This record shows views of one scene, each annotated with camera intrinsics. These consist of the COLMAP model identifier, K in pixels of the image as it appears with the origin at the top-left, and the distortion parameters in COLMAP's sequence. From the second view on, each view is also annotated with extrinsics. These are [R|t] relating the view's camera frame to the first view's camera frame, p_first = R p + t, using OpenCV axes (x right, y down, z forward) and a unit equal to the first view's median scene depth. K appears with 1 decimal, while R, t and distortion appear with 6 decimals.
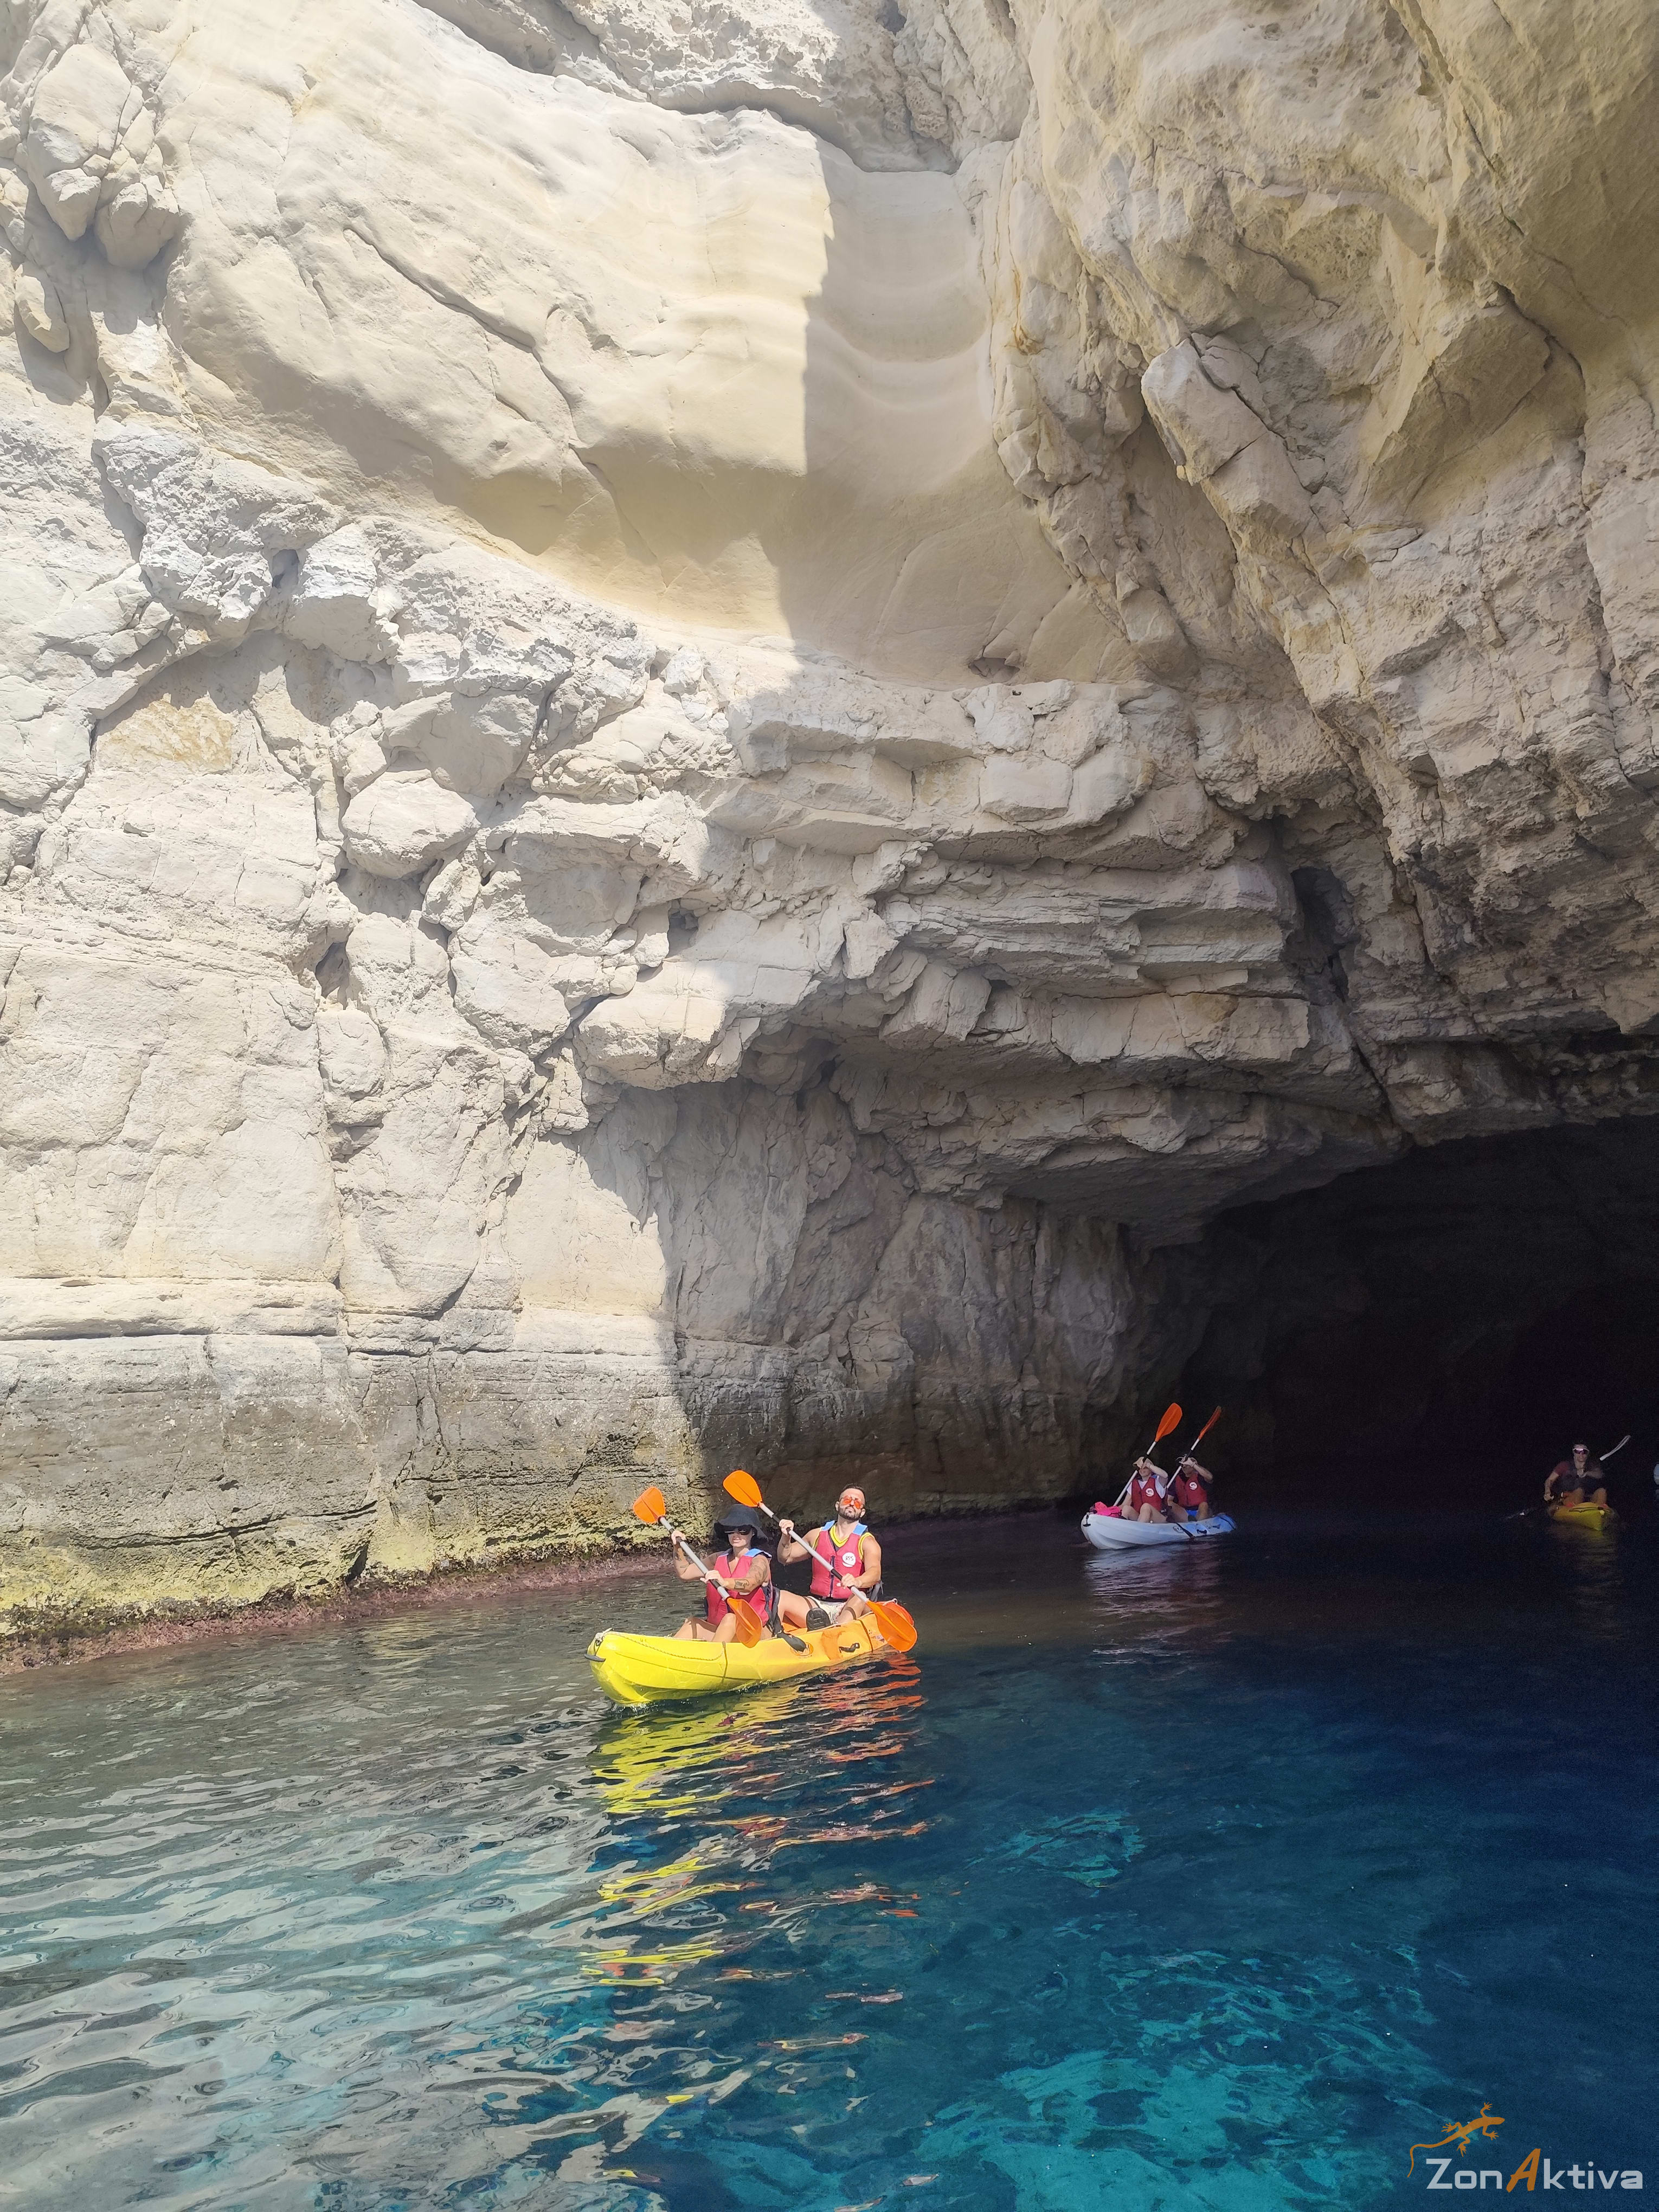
lens RADIAL K [[1542.9, 0, 848.0], [0, 1542.9, 1068.4], [0, 0, 1]] dist [0.061420, -0.077005]
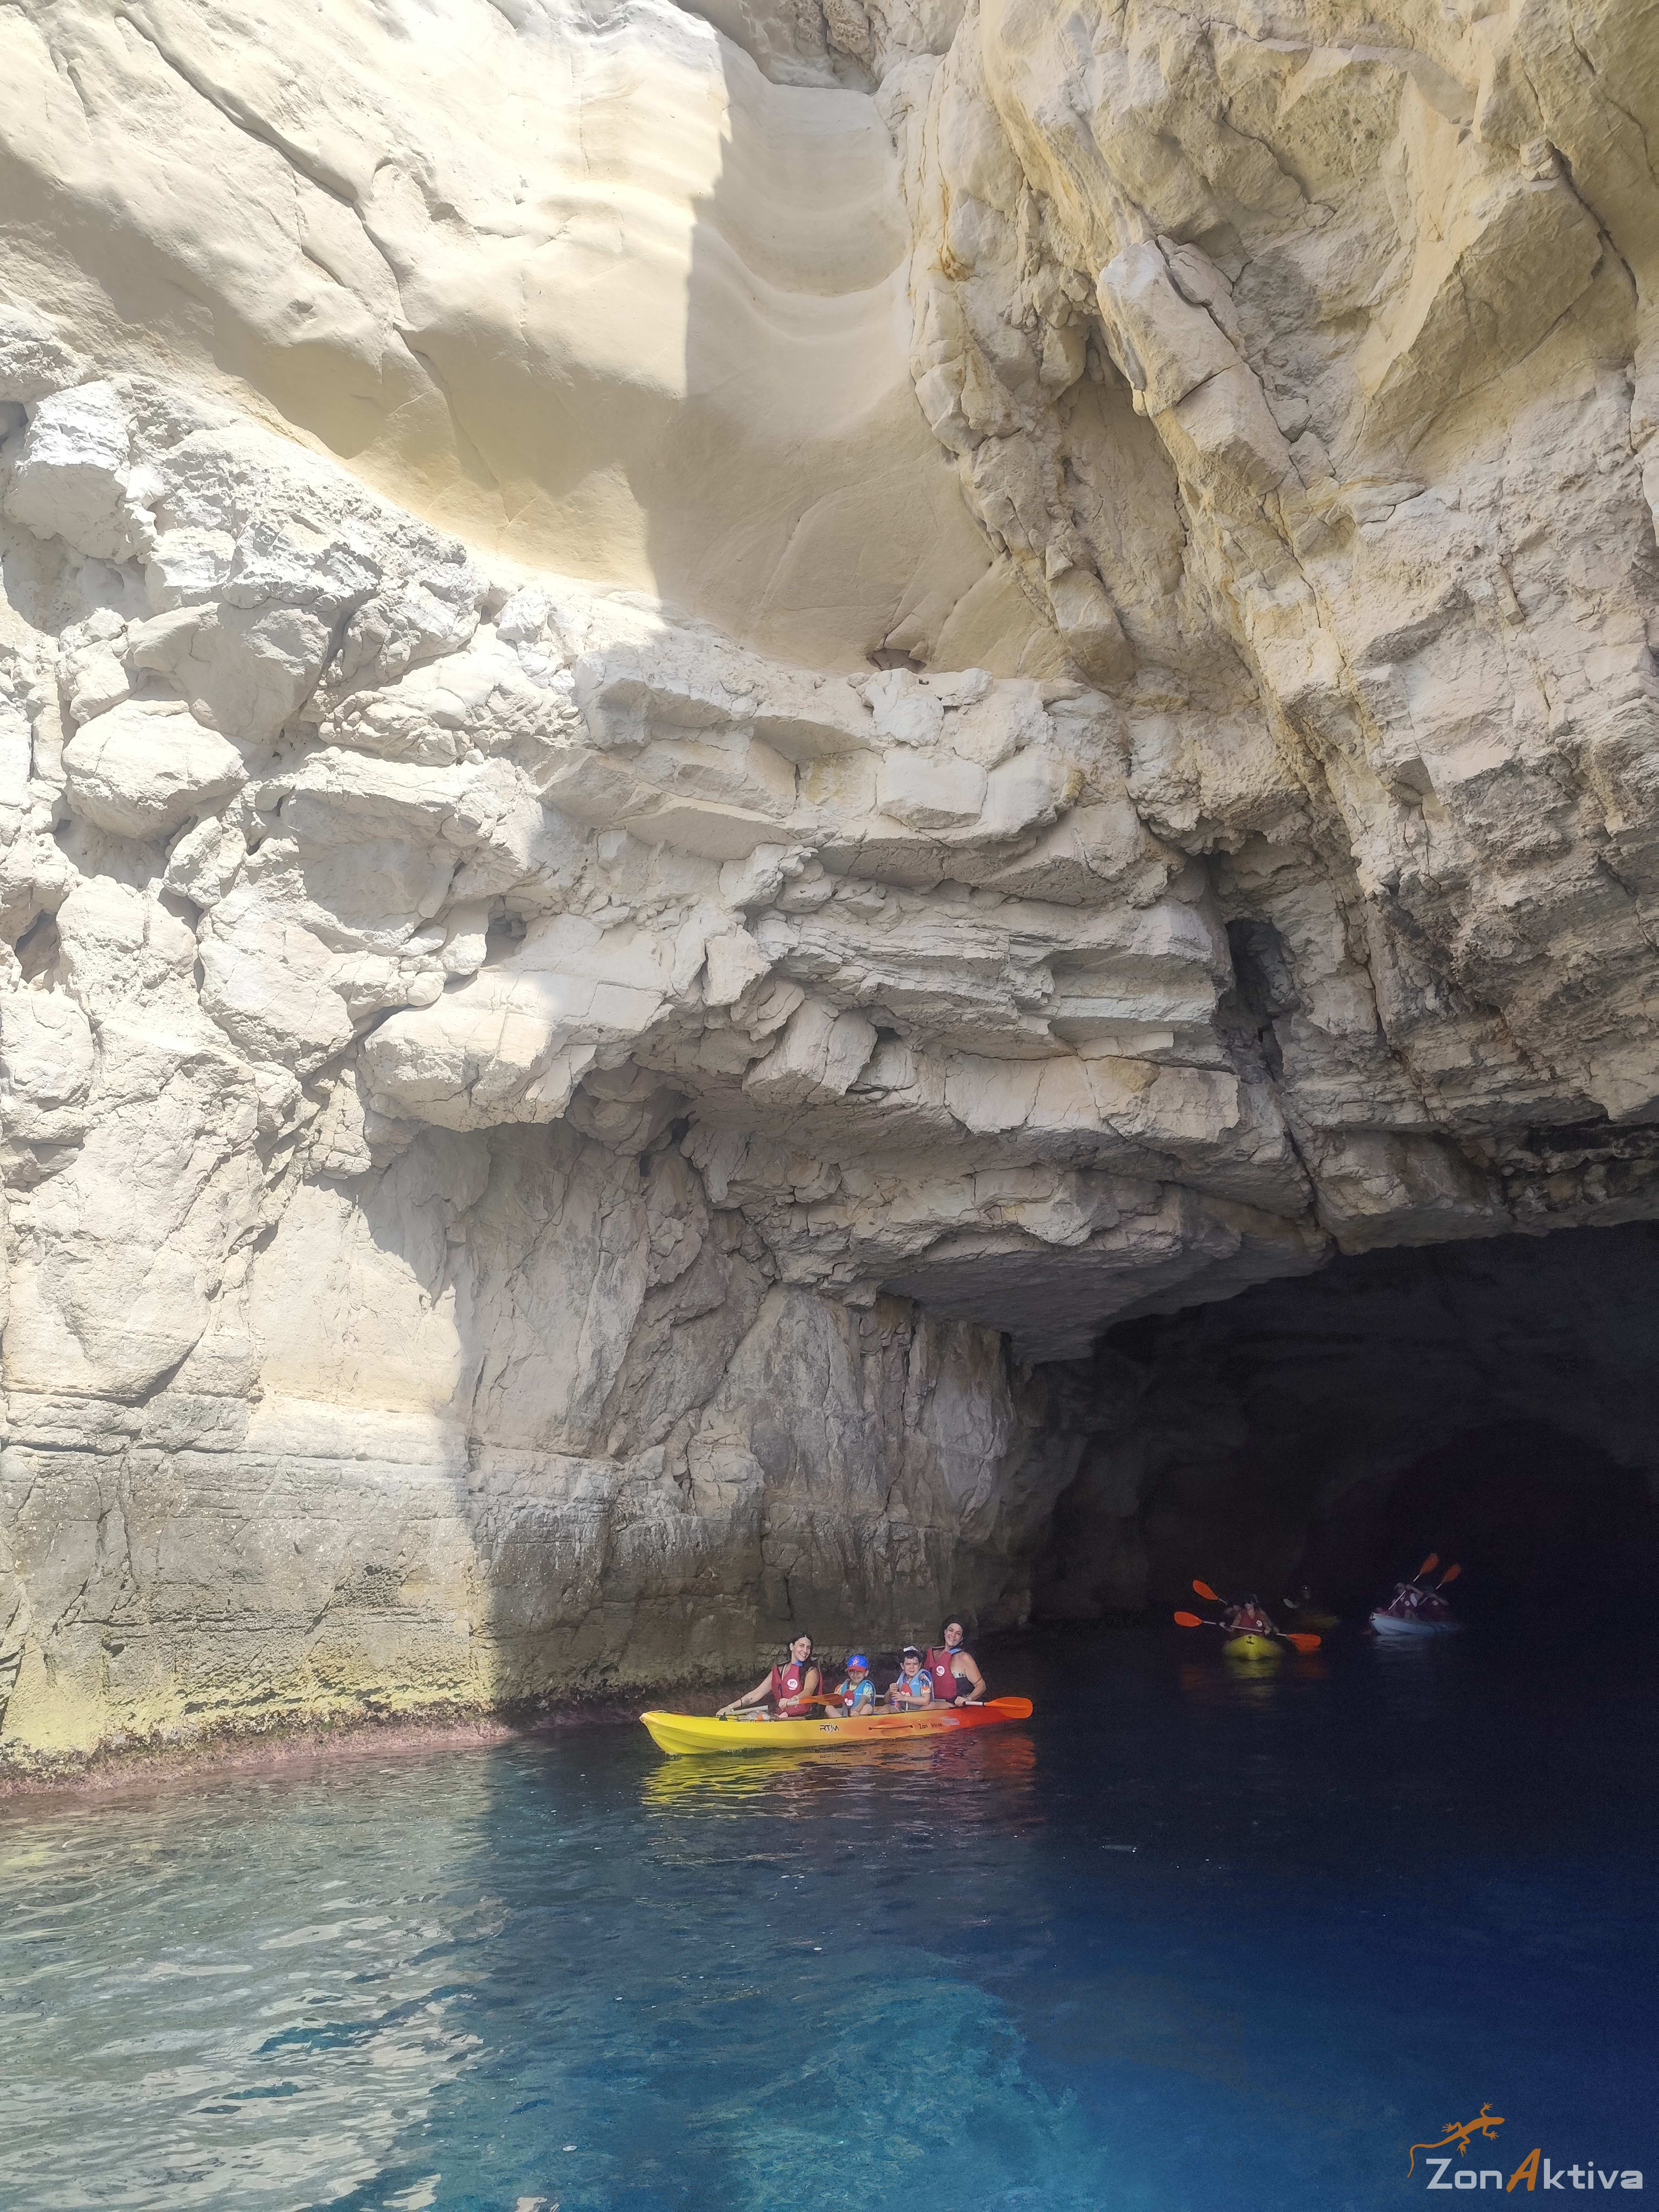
lens RADIAL K [[1485.9, 0, 821.6], [0, 1485.9, 1109.0], [0, 0, 1]] dist [0.039495, -0.039429]
pose [[0.996040, 0.048492, 0.074511, 0.004617], [-0.043752, 0.996992, -0.063982, 0.047436], [-0.077389, 0.060468, 0.995166, 0.229683]]
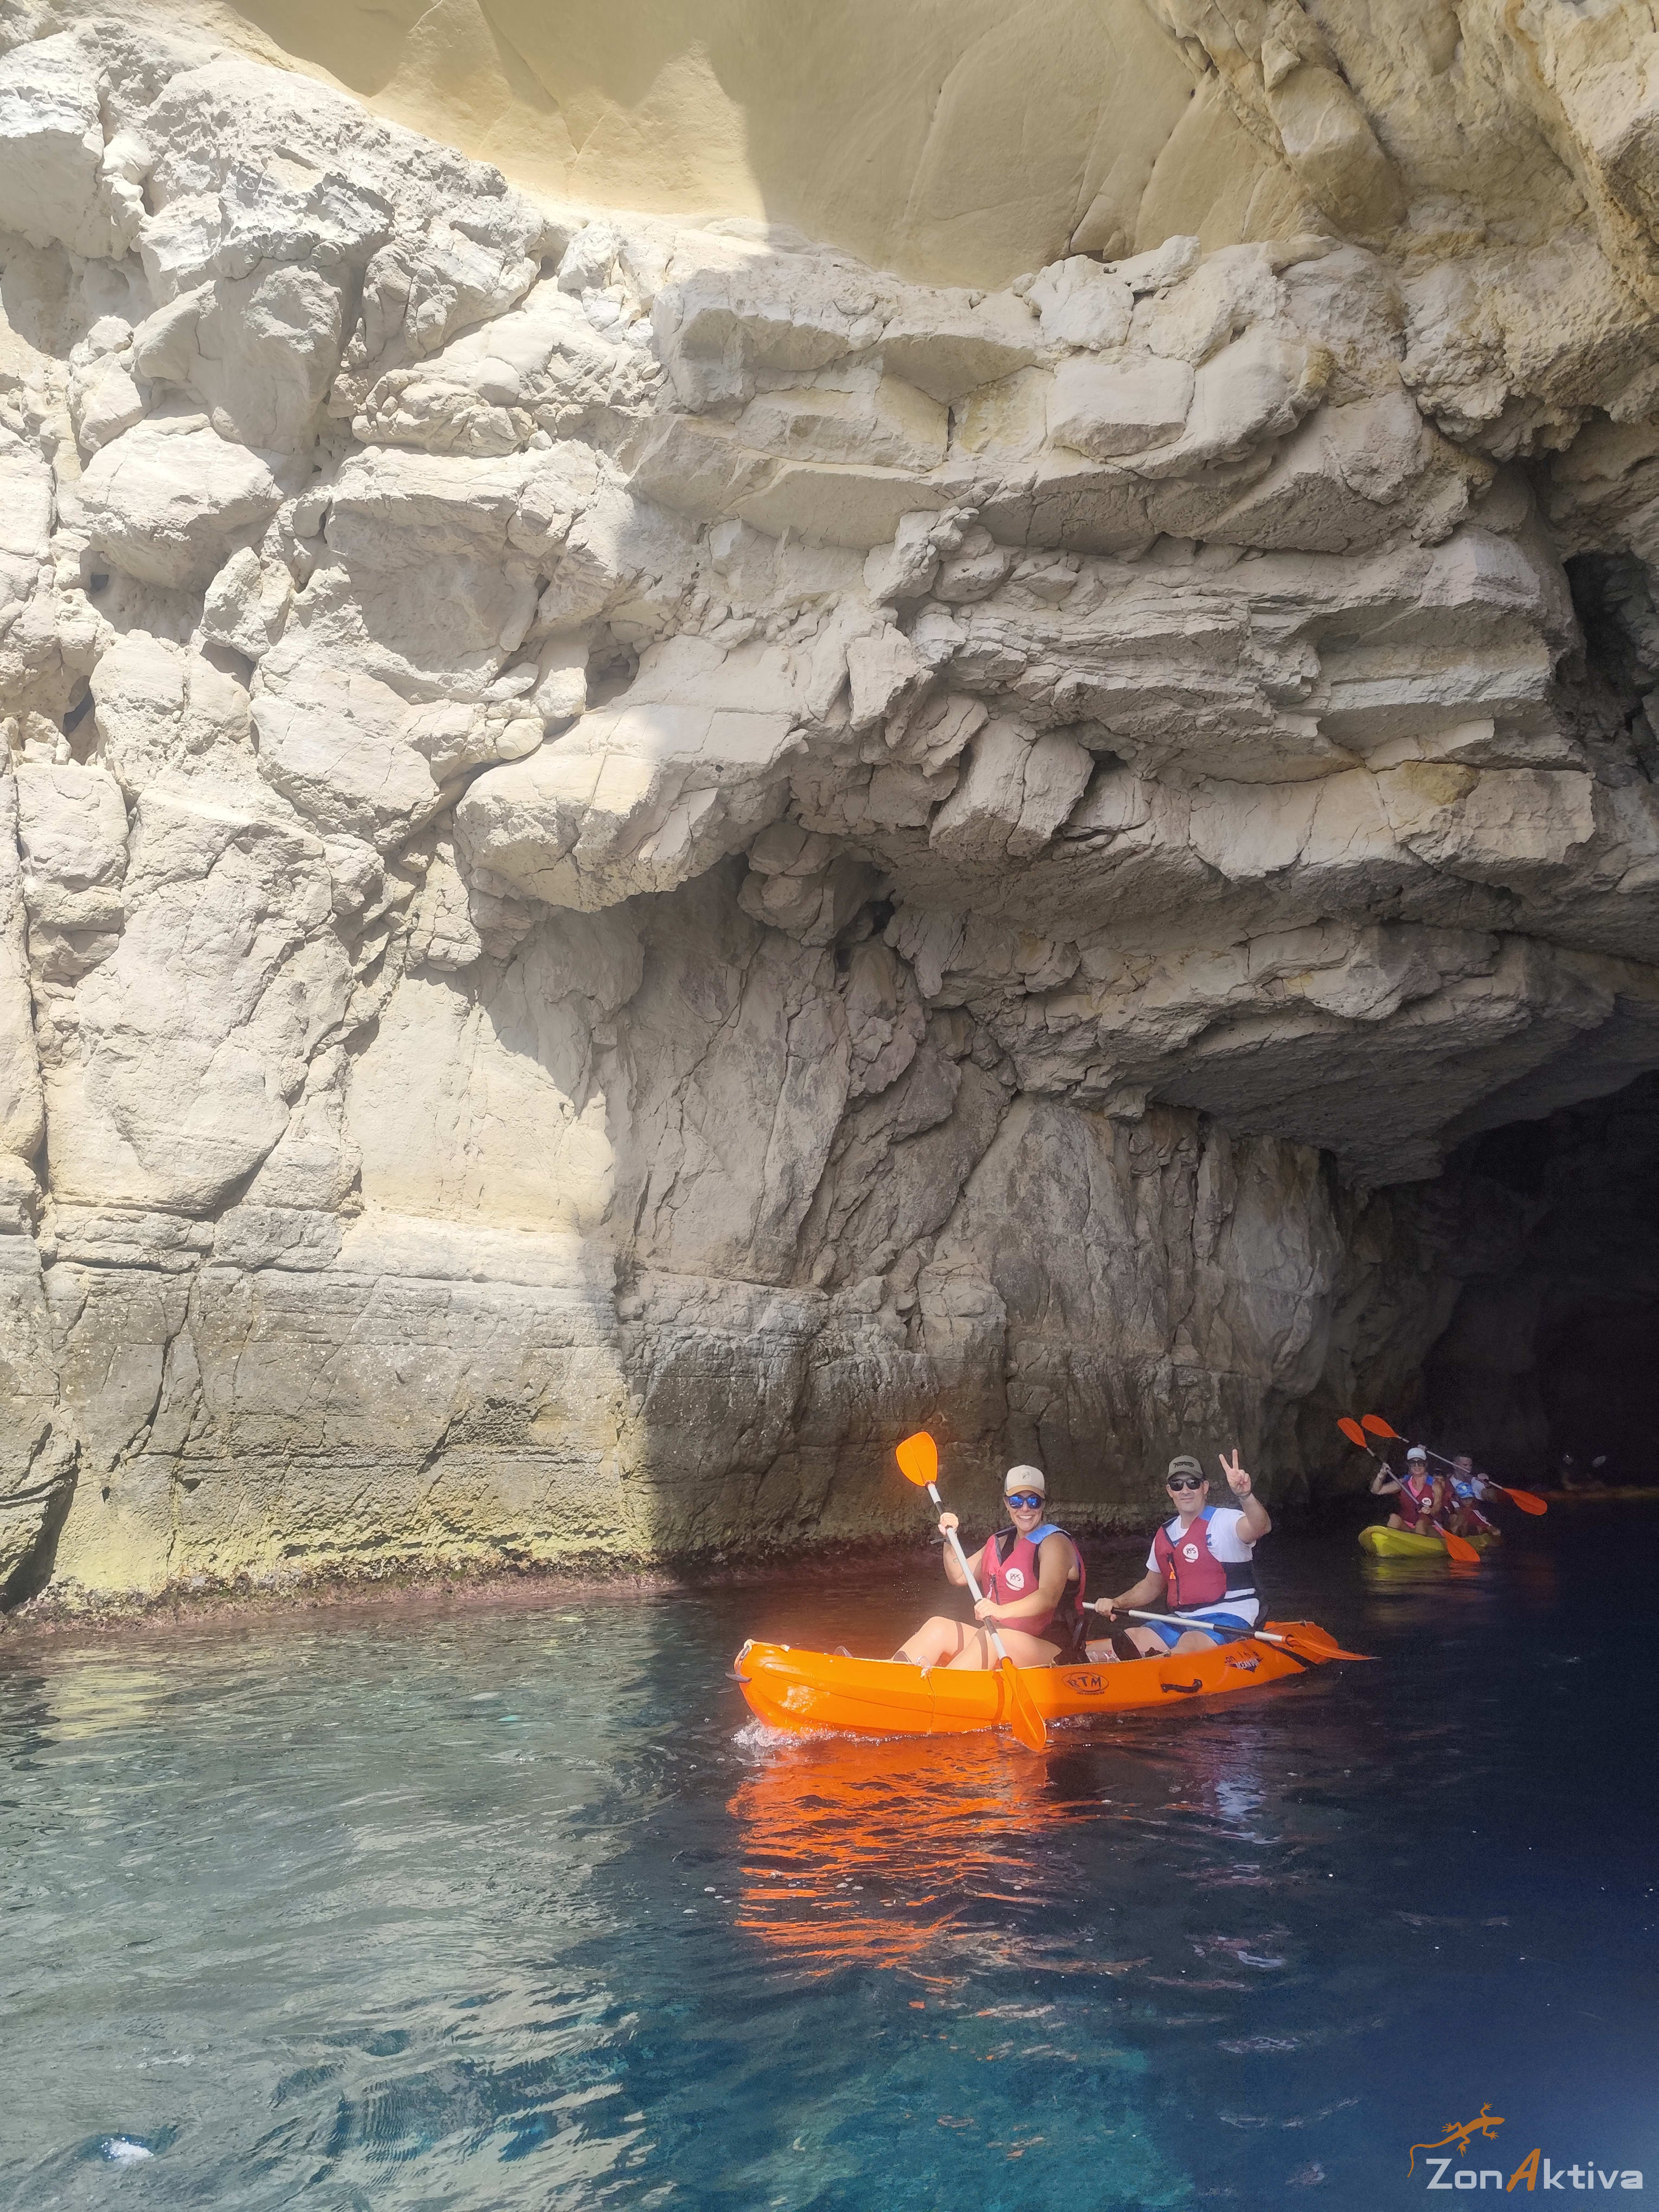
lens RADIAL K [[1457.7, 0, 877.3], [0, 1457.7, 1136.3], [0, 0, 1]] dist [0.045576, -0.044740]
pose [[0.986364, -0.009668, -0.164292, 0.119757], [0.014023, 0.999580, 0.025364, 0.108445], [0.163978, -0.027322, 0.986086, 0.403045]]
